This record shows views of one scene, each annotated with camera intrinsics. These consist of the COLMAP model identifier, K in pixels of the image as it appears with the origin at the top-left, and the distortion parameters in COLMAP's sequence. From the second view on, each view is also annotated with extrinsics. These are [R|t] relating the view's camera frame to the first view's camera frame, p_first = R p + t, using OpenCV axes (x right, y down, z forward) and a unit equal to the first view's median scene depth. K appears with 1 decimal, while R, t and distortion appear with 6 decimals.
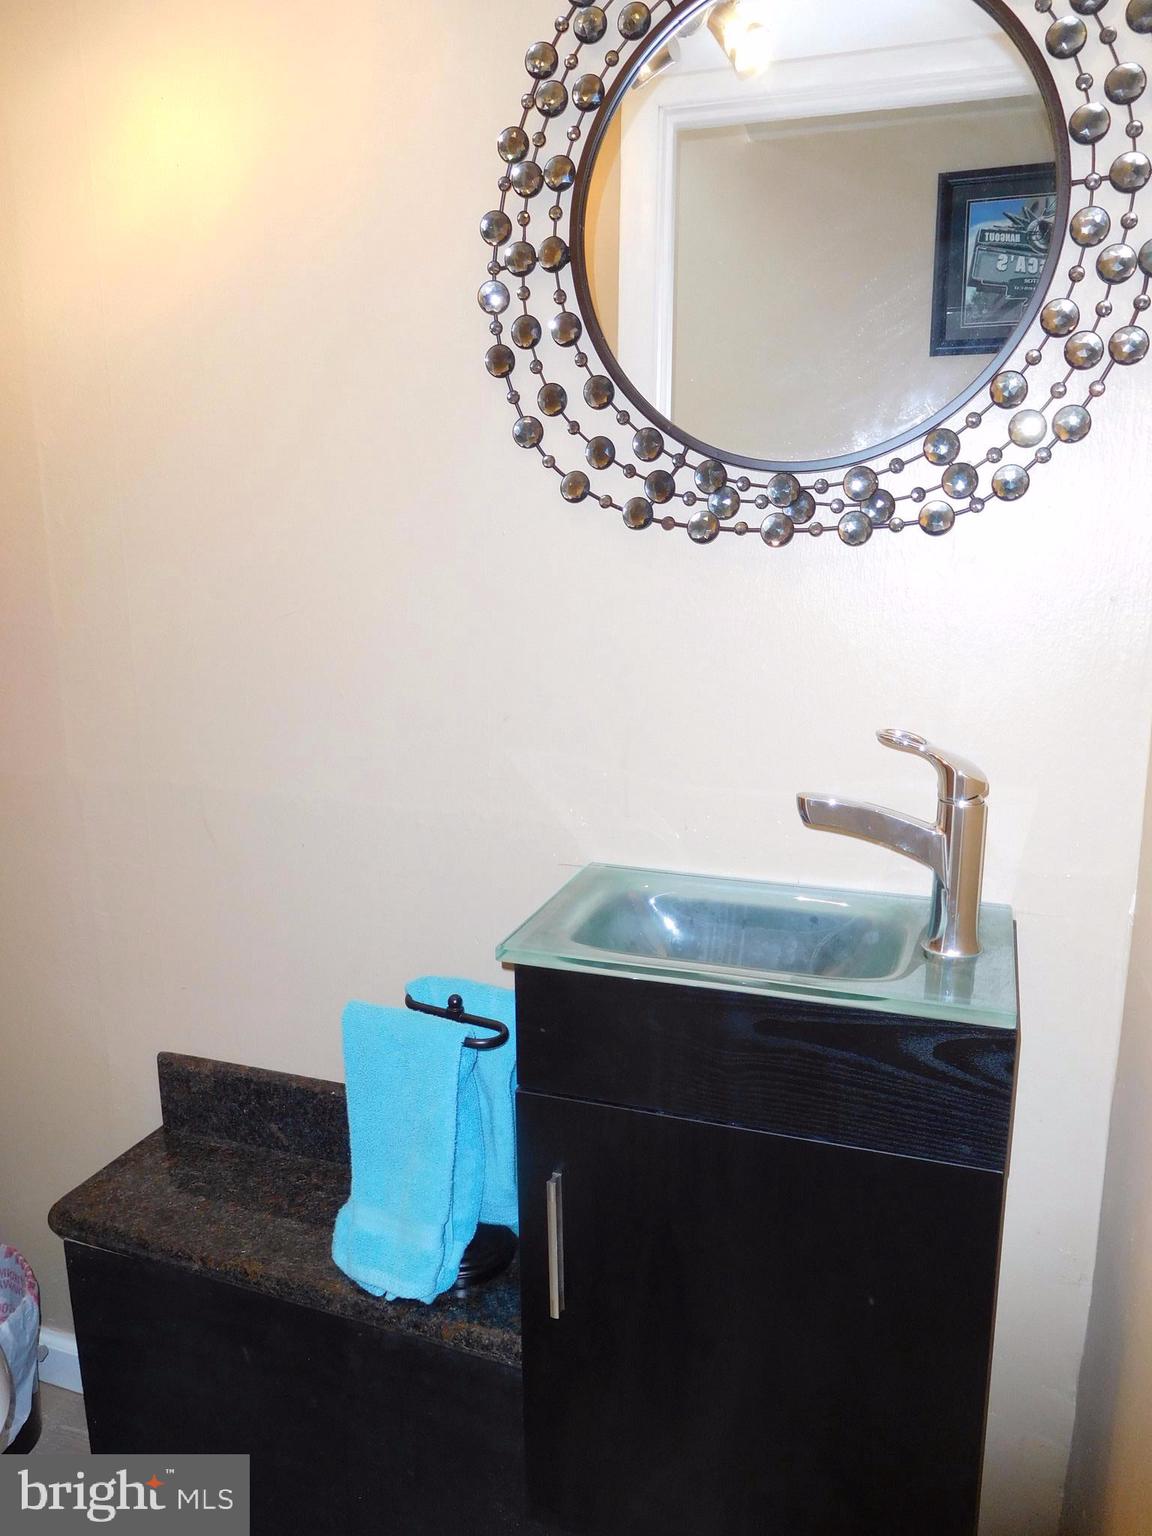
lens RADIAL K [[1152.8, 0, 570.6], [0, 1152.8, 767.6], [0, 0, 1]] dist [0.006096, -0.005070]
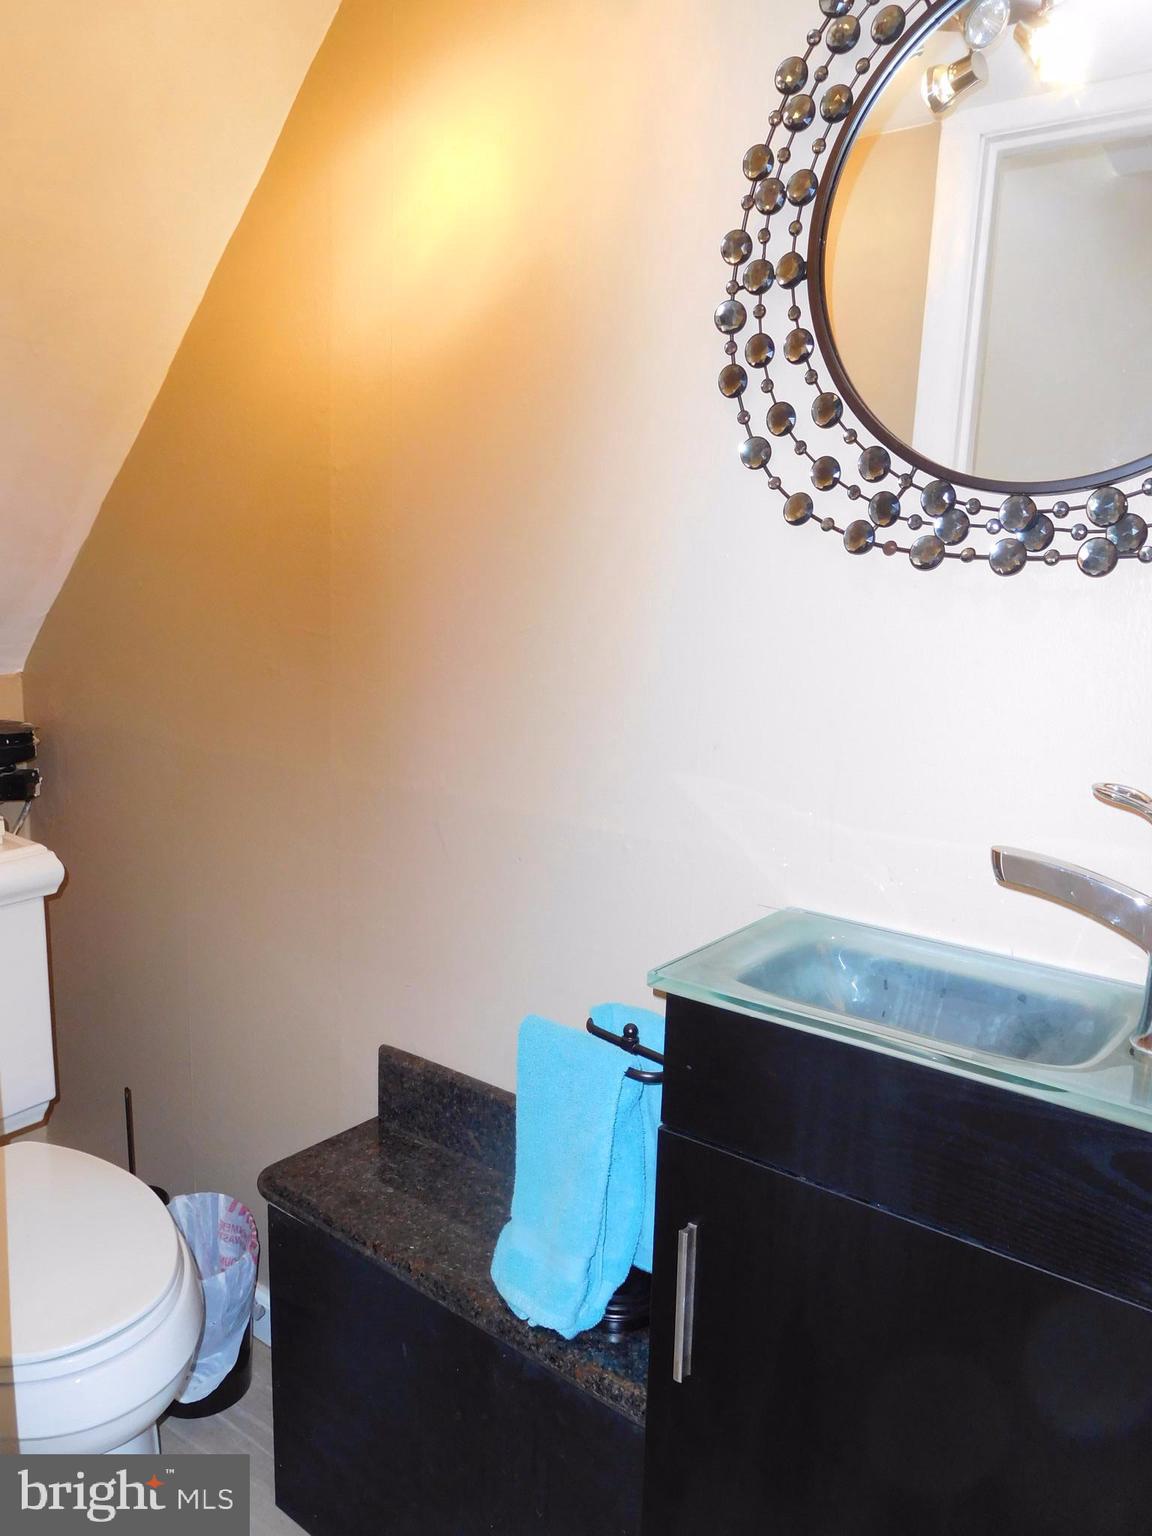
lens RADIAL K [[1152.8, 0, 577.2], [0, 1152.8, 767.2], [0, 0, 1]] dist [0.006096, -0.005070]
pose [[0.951829, 0.088288, -0.293644, 0.131039], [-0.104492, 0.993724, -0.039926, 0.027342], [0.288276, 0.068686, 0.955081, 0.047456]]
